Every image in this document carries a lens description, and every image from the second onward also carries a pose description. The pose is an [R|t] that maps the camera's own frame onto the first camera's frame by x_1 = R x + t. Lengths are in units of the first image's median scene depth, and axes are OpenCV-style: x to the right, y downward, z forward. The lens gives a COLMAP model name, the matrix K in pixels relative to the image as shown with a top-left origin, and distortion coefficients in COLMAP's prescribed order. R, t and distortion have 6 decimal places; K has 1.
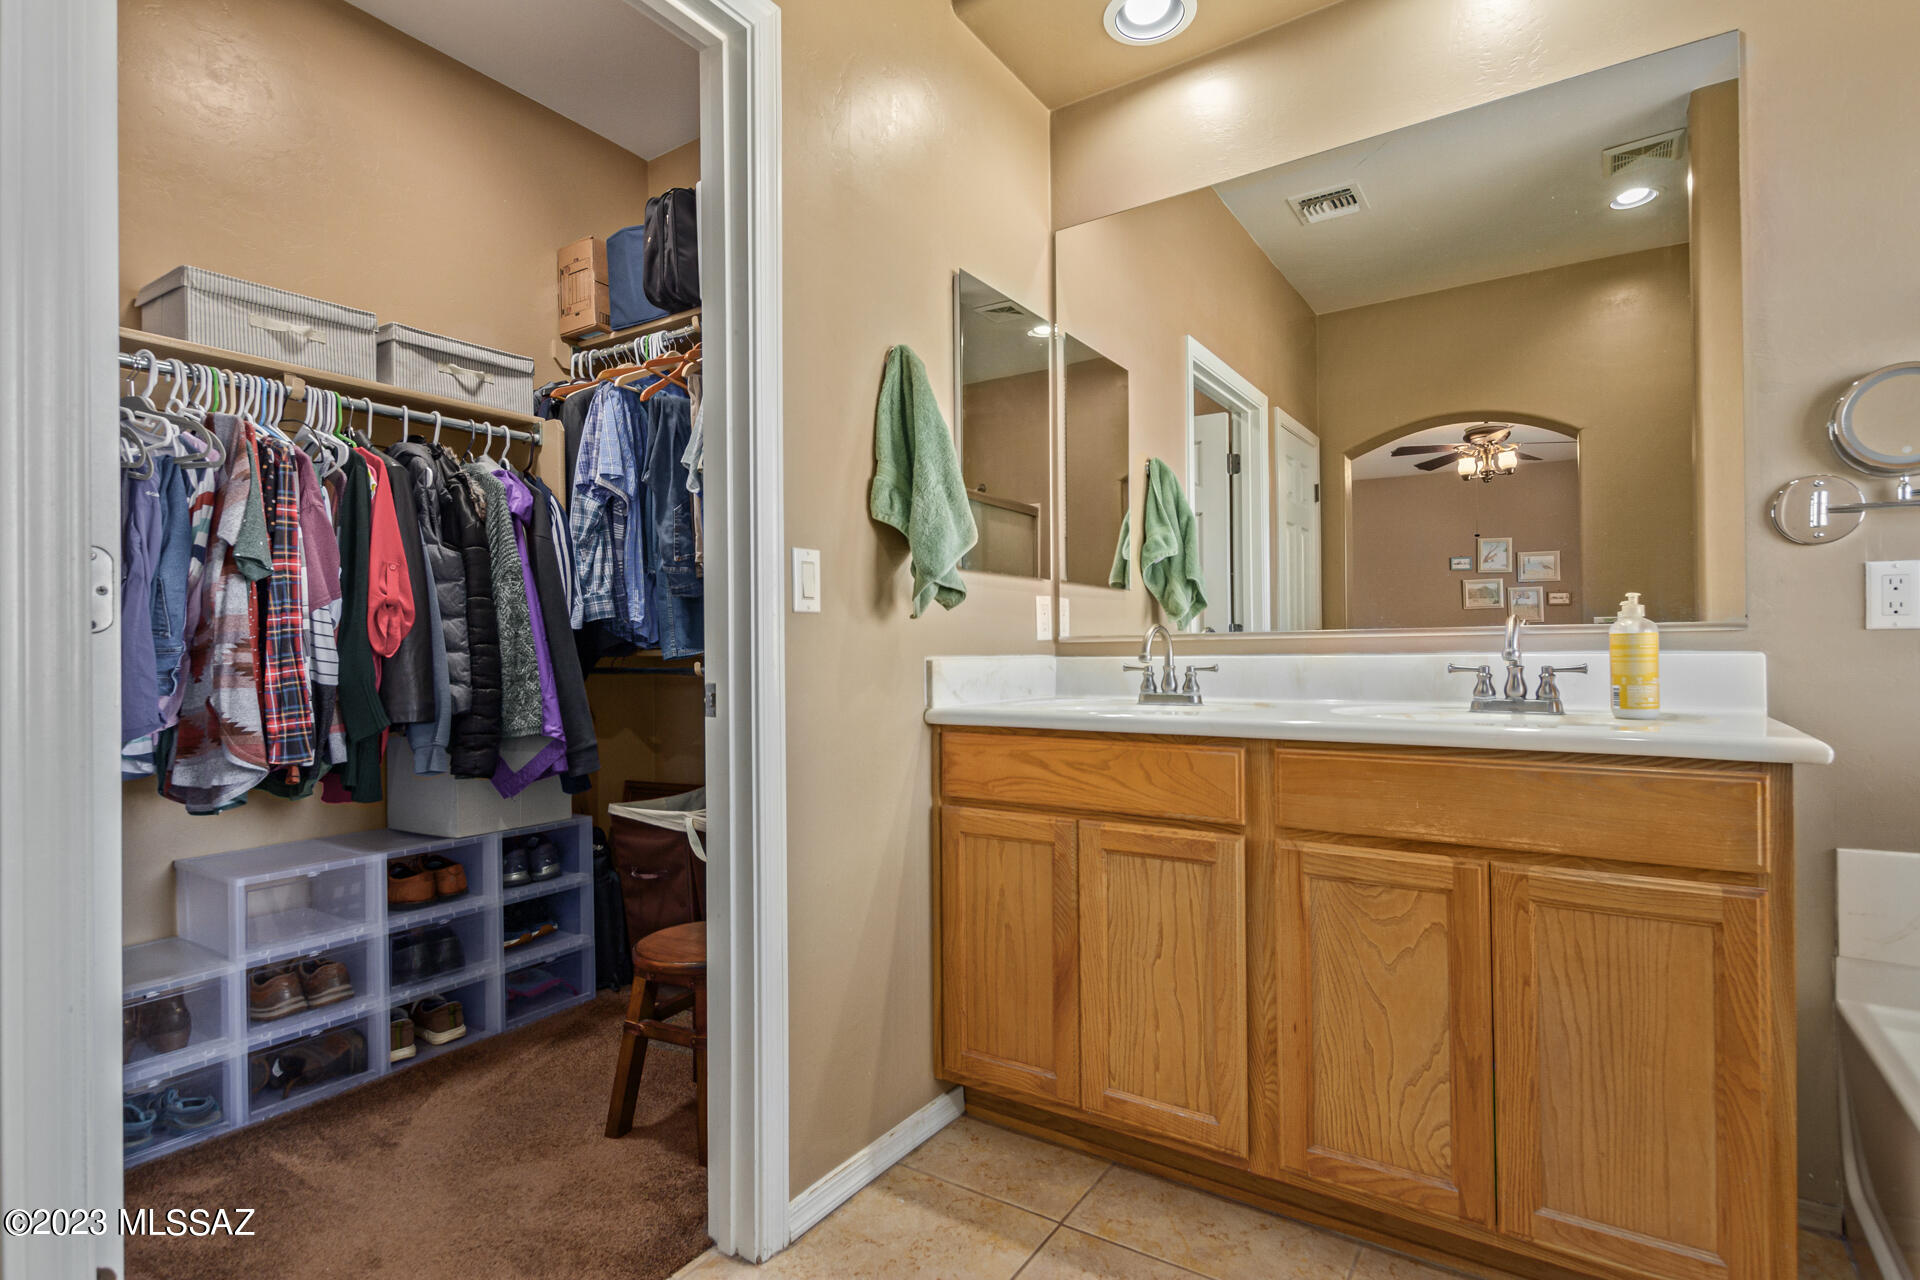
lens RADIAL K [[931.4, 0, 961.7], [0, 931.4, 656.5], [0, 0, 1]] dist [0.017710, -0.002650]
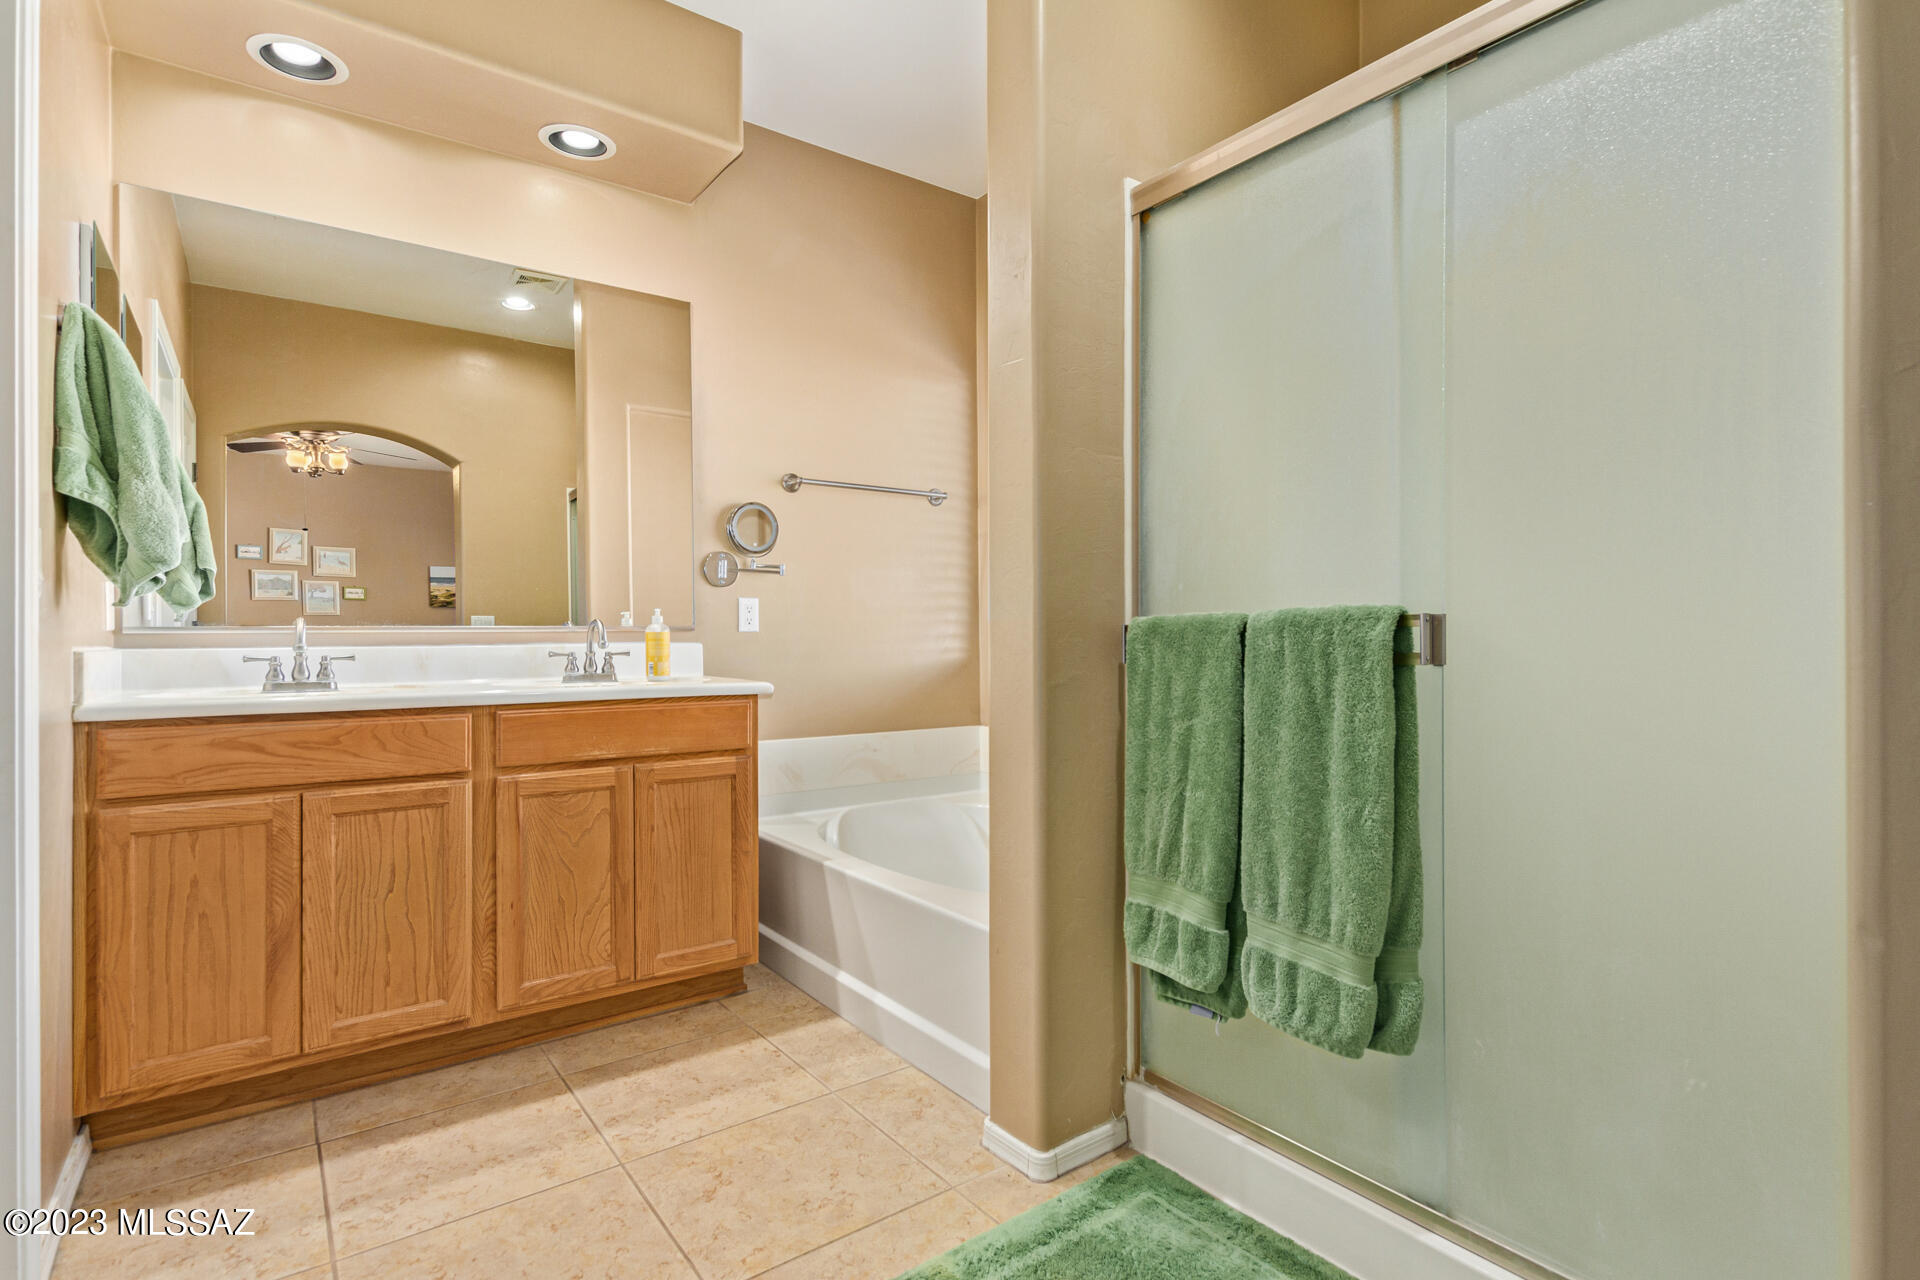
lens RADIAL K [[931.4, 0, 970.8], [0, 931.4, 636.6], [0, 0, 1]] dist [0.017710, -0.002650]
pose [[0.356960, 0.007393, 0.934090, -0.654903], [0.005562, 0.999934, -0.010039, 0.004074], [-0.934103, 0.008779, 0.356895, -0.149358]]
